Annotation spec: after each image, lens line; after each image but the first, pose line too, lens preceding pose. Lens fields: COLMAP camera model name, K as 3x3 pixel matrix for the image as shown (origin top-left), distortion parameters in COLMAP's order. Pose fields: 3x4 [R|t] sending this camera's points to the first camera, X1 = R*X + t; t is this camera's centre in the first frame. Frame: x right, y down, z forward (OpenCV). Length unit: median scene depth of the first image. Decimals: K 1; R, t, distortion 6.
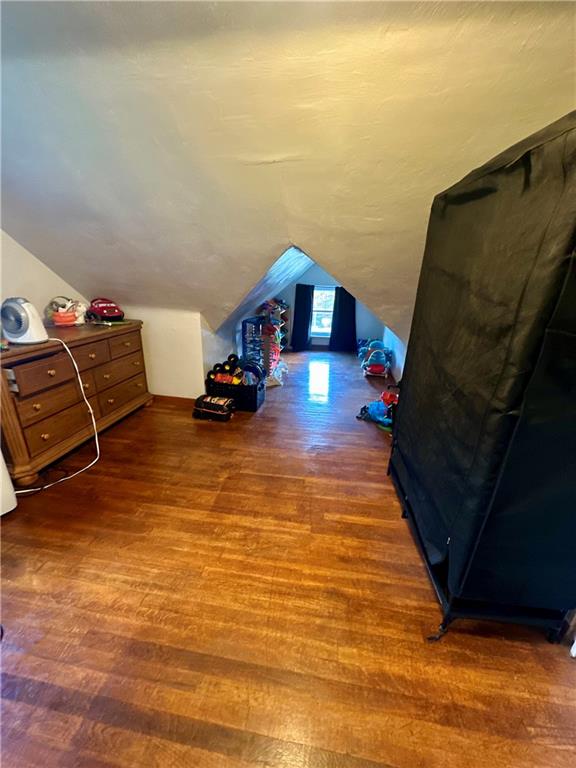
lens RADIAL K [[306.7, 0, 288.0], [0, 306.7, 384.0], [0, 0, 1]] dist [0.001373, 0.000622]
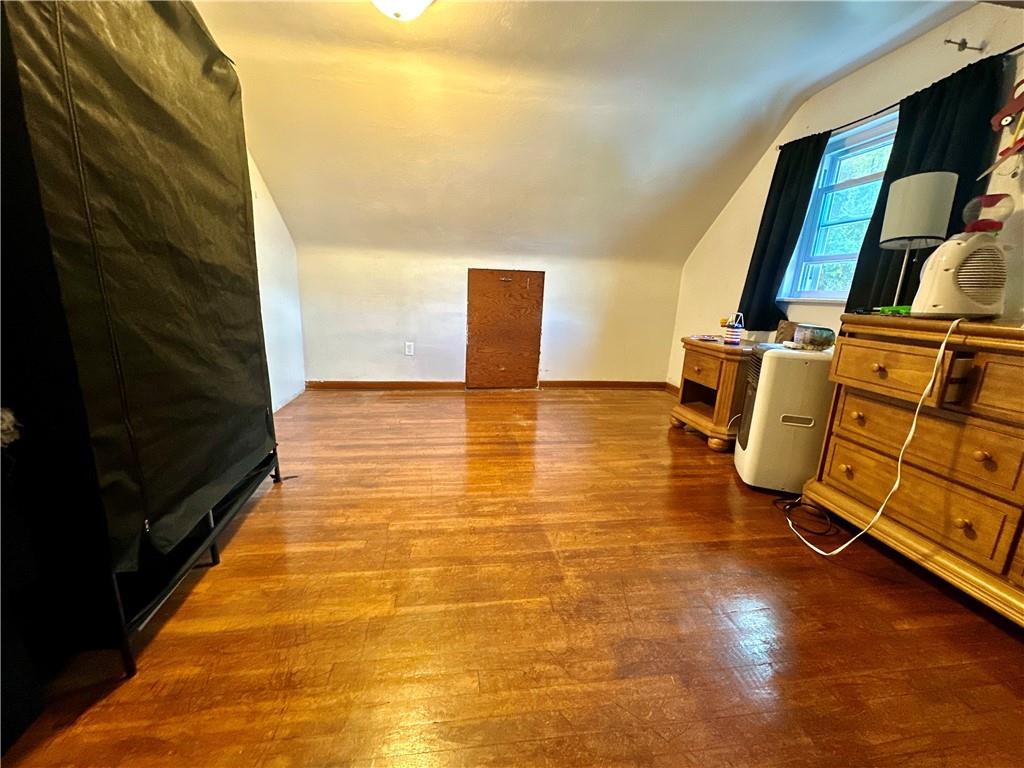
lens RADIAL K [[408.9, 0, 512.0], [0, 408.9, 384.0], [0, 0, 1]] dist [0.001373, 0.000622]
pose [[-0.956096, 0.009146, -0.292911, 0.072779], [-0.151814, 0.839480, 0.521753, -0.321583], [0.250665, 0.543314, -0.801235, 1.570399]]
